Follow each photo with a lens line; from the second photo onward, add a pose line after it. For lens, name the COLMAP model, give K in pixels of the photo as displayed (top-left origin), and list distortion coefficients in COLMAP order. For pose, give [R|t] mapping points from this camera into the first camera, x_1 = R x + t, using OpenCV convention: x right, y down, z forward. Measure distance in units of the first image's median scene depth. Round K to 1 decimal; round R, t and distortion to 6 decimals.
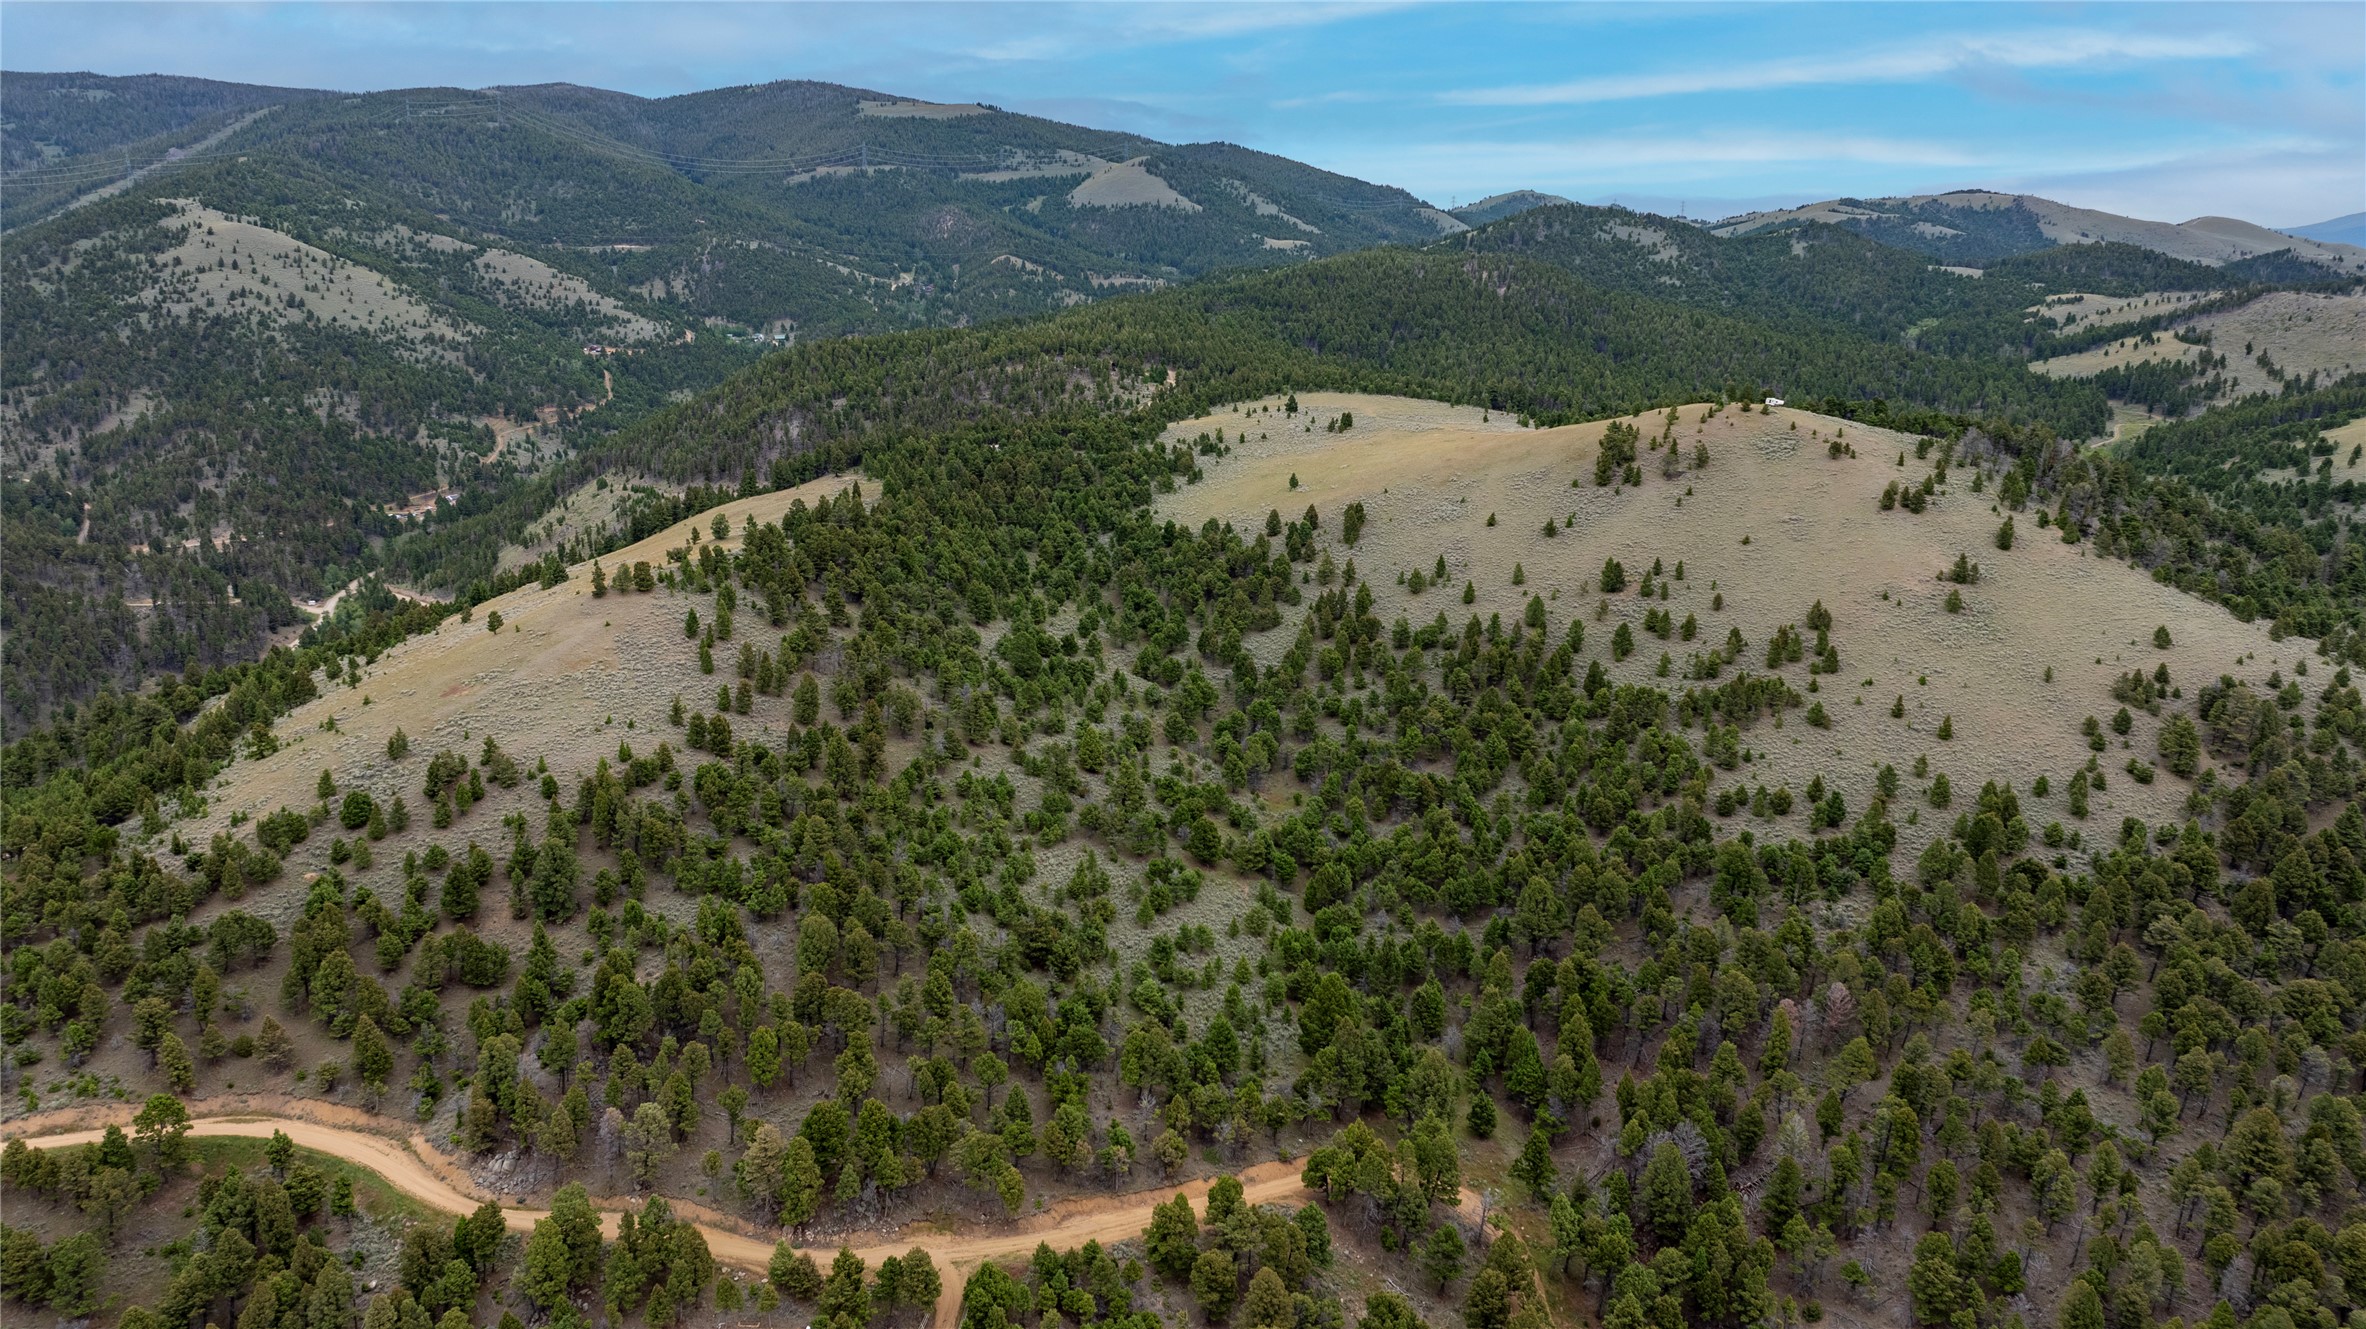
lens RADIAL K [[1696.0, 0, 1186.2], [0, 1696.0, 620.9], [0, 0, 1]] dist [-0.021419, 0.006190]
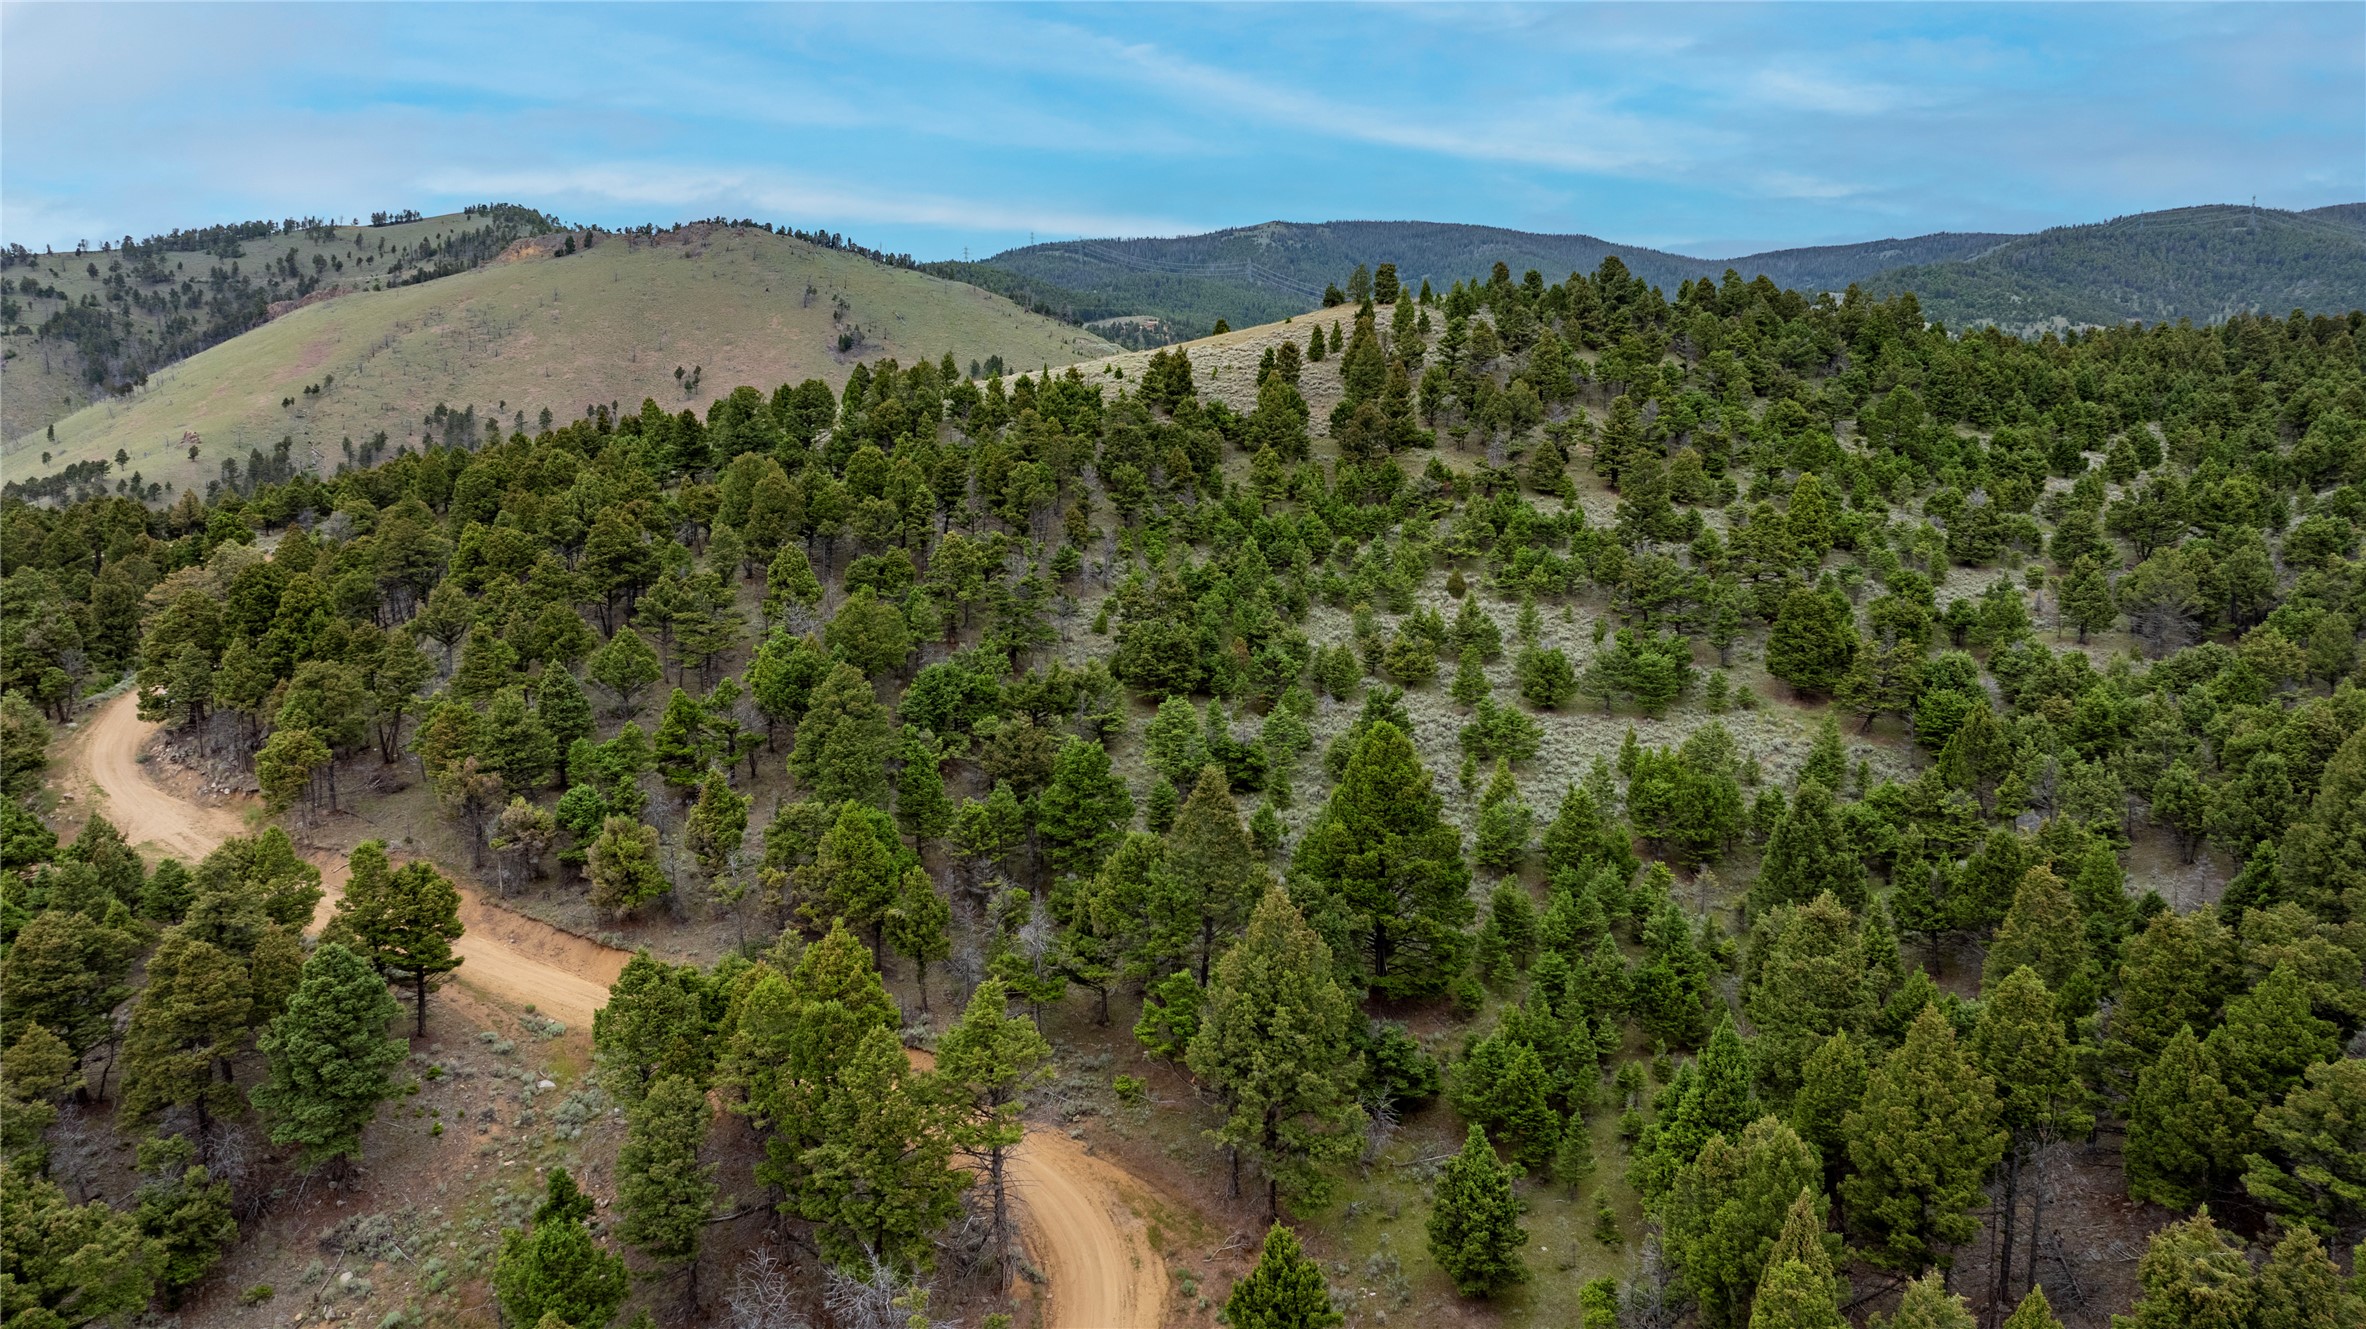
lens RADIAL K [[1673.5, 0, 1186.9], [0, 1673.5, 622.2], [0, 0, 1]] dist [-0.045024, 0.051697]
pose [[0.529900, 0.096848, -0.842512, 0.076454], [-0.197139, 0.980310, -0.011302, 0.041392], [0.824829, 0.172081, 0.538559, 0.159558]]
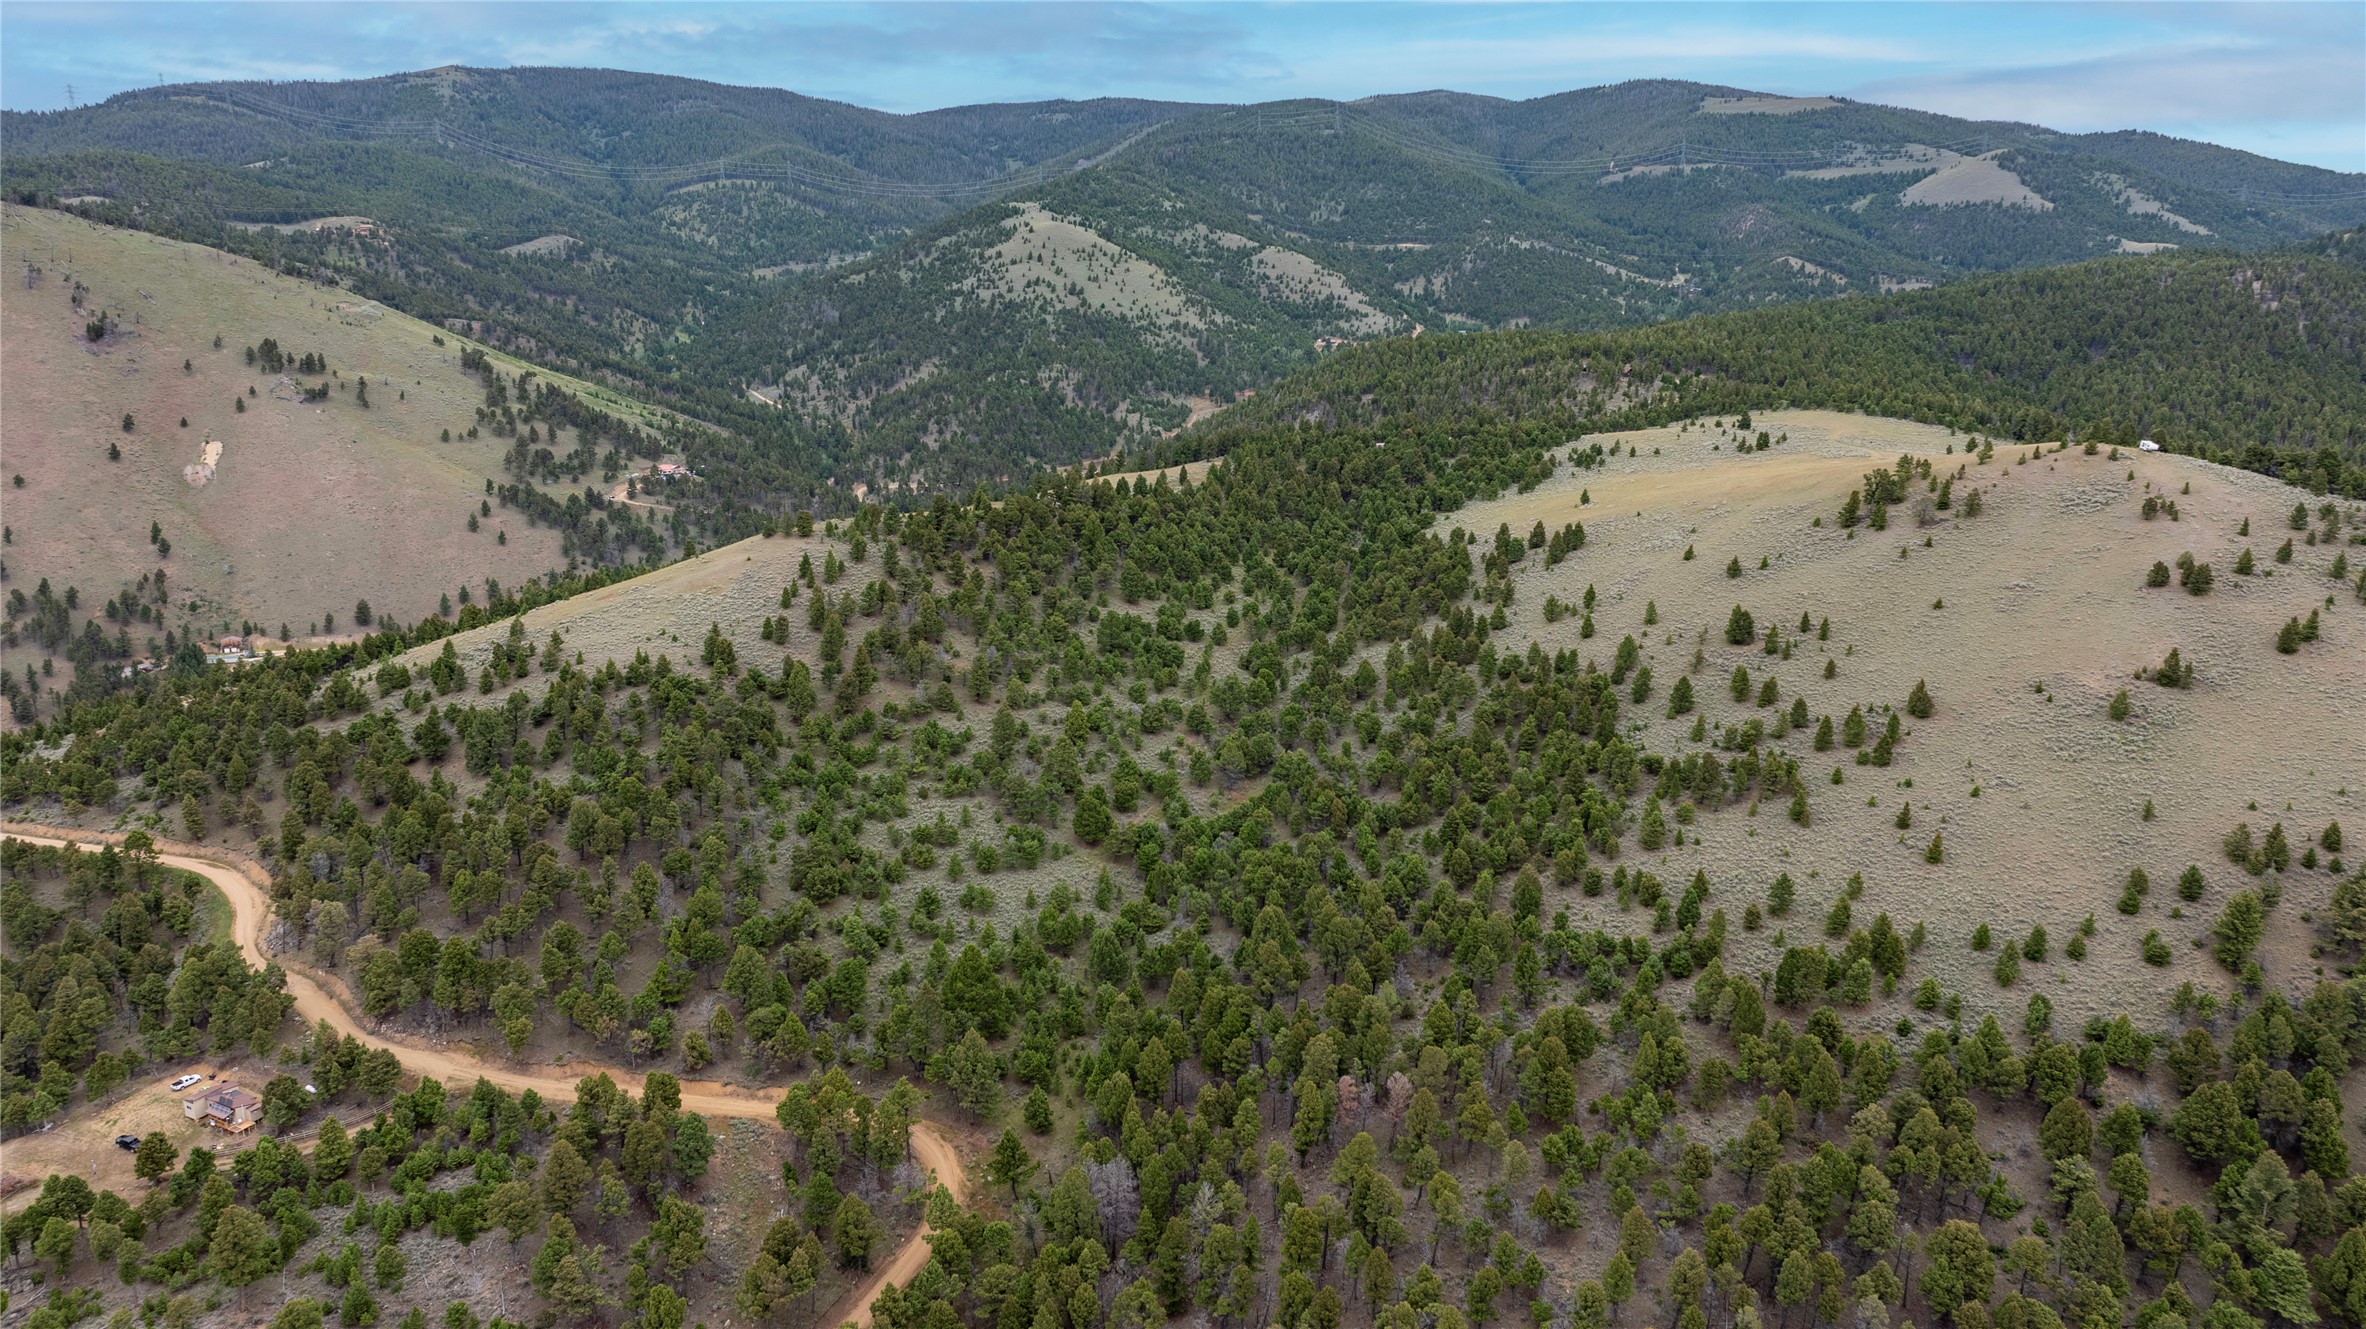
lens RADIAL K [[1696.0, 0, 1186.2], [0, 1696.0, 620.9], [0, 0, 1]] dist [-0.021419, 0.006190]
pose [[0.854848, 0.115426, -0.505877, 0.146267], [-0.115433, 0.992817, 0.031468, -0.007759], [0.505875, 0.031494, 0.862032, 0.034600]]
